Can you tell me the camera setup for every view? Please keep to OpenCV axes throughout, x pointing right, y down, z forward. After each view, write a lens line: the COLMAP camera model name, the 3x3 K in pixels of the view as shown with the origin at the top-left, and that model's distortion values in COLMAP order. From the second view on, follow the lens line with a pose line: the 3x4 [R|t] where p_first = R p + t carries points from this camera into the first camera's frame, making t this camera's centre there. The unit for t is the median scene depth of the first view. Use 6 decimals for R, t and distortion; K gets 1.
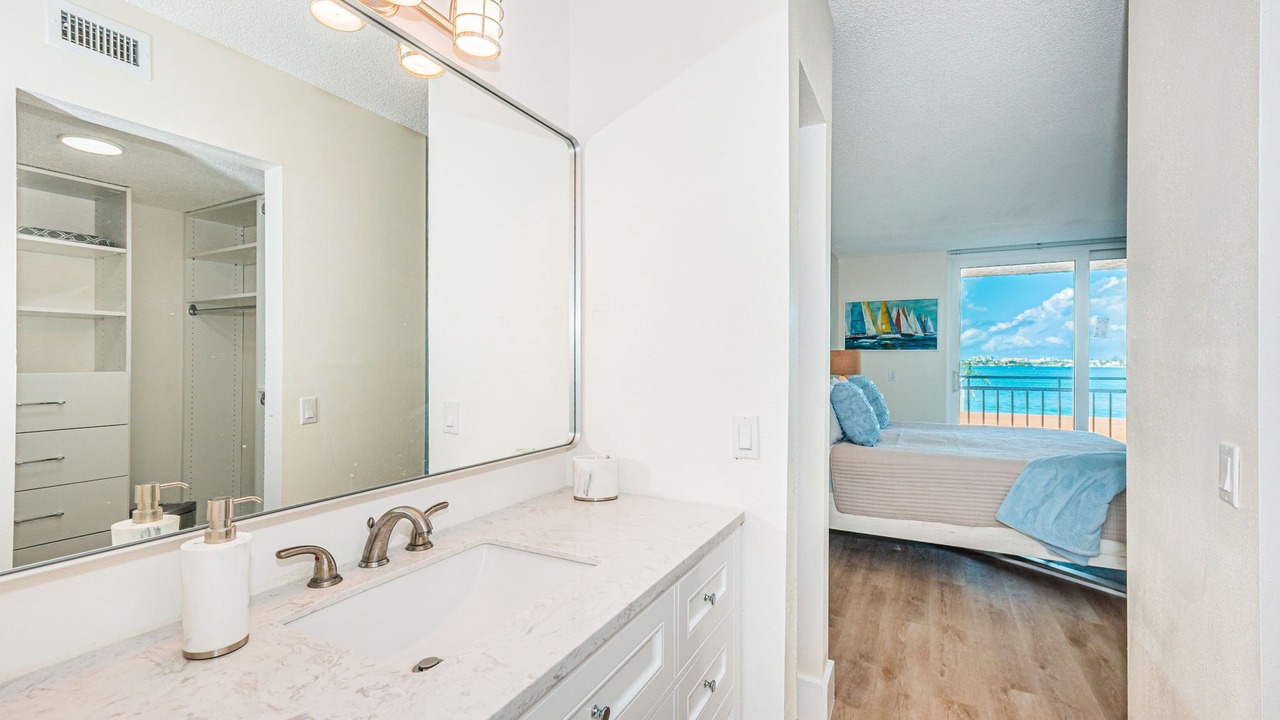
lens RADIAL K [[509.9, 0, 656.6], [0, 509.9, 364.6], [0, 0, 1]] dist [-0.000342, -0.000040]
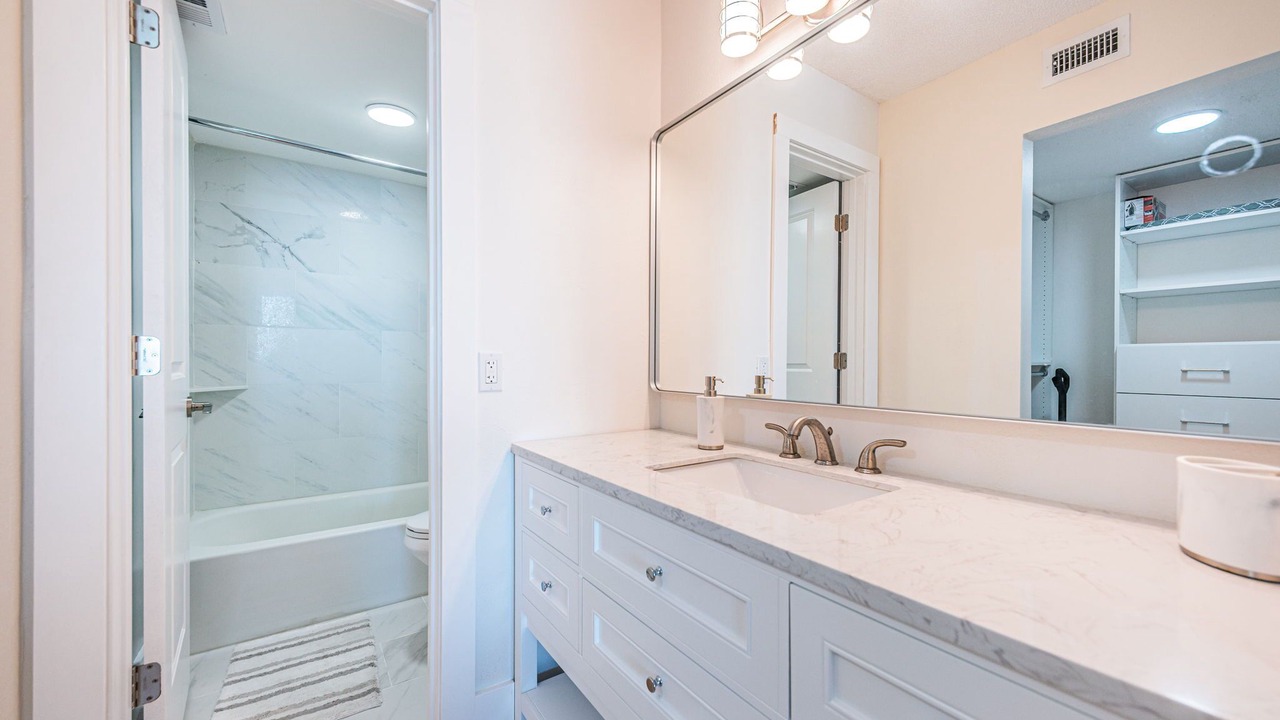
lens RADIAL K [[509.9, 0, 656.6], [0, 509.9, 364.6], [0, 0, 1]] dist [-0.000342, -0.000040]
pose [[-0.487060, 0.002387, -0.873365, 0.830427], [-0.001528, 0.999992, 0.003585, 0.158257], [0.873367, 0.003081, -0.487053, 1.400868]]
